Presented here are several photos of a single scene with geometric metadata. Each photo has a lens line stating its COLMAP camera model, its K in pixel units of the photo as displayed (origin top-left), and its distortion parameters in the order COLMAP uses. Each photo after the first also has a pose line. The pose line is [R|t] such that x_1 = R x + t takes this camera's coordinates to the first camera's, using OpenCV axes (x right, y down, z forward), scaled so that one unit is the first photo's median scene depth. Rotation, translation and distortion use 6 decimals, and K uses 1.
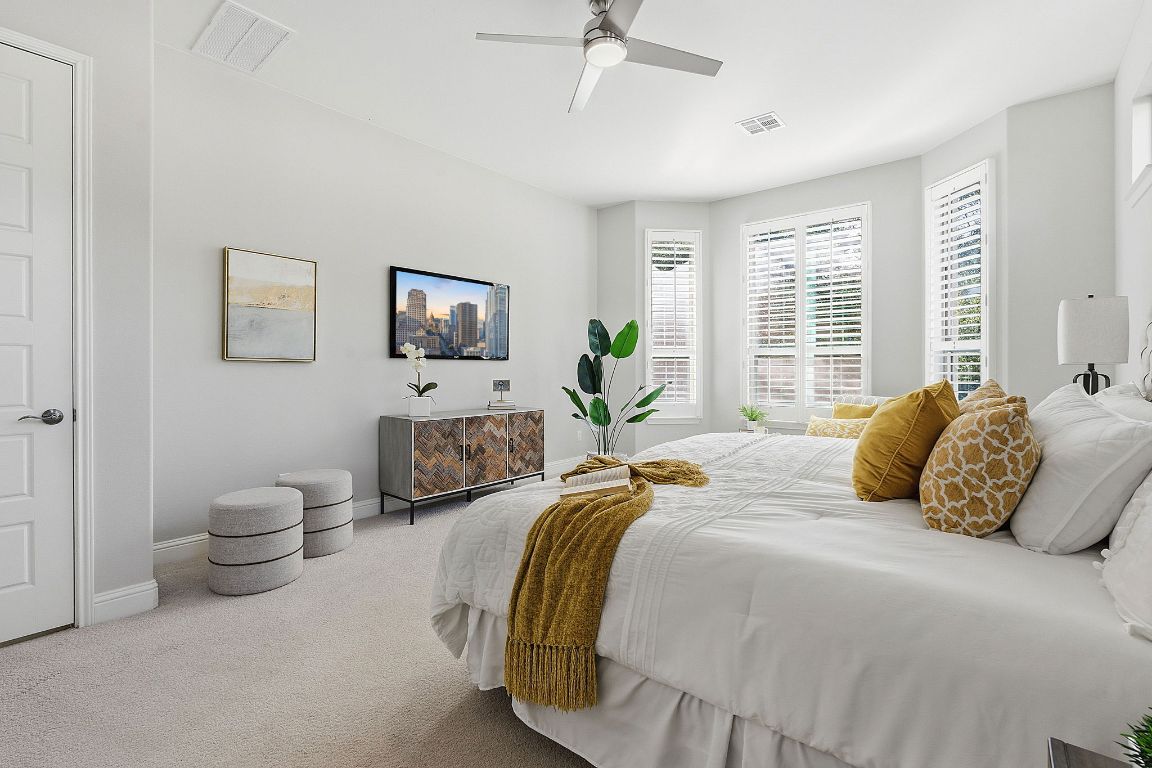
lens RADIAL K [[515.7, 0, 567.6], [0, 515.7, 373.5], [0, 0, 1]] dist [-0.012367, 0.000858]
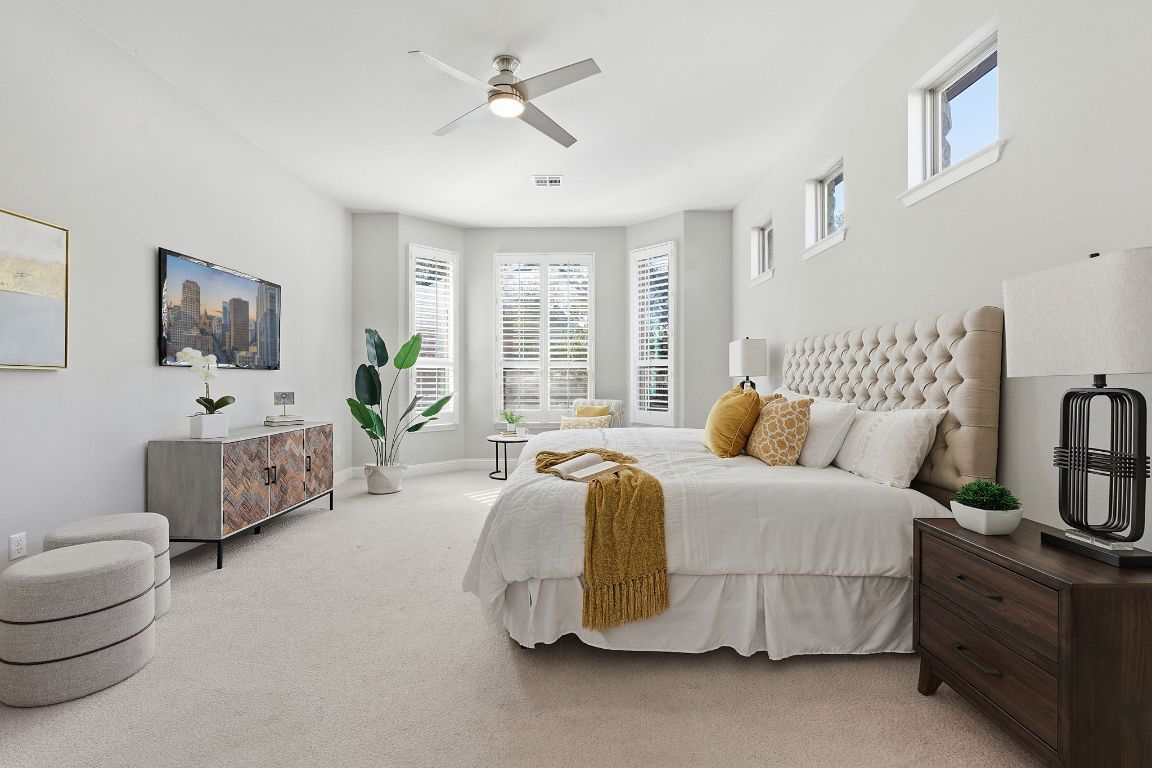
lens RADIAL K [[515.7, 0, 565.3], [0, 515.7, 384.8], [0, 0, 1]] dist [-0.012367, 0.000858]
pose [[0.773039, -0.007438, 0.634315, -0.360368], [0.006158, 0.999972, 0.004222, -0.000317], [-0.634329, 0.000642, 0.773063, 0.014920]]
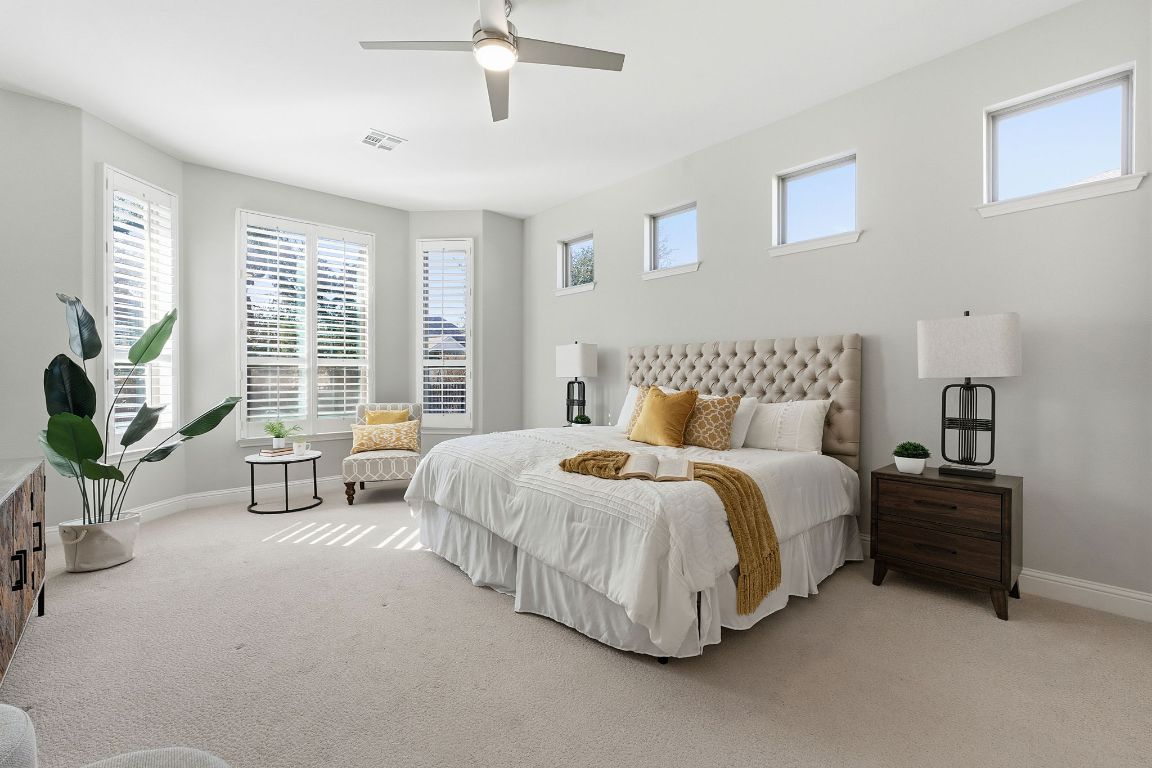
lens RADIAL K [[515.7, 0, 566.7], [0, 515.7, 384.0], [0, 0, 1]] dist [-0.012367, 0.000858]
pose [[0.130471, -0.009144, 0.991410, -0.566700], [0.009294, 0.999925, 0.008000, -0.005046], [-0.991409, 0.008170, 0.130546, 0.478597]]
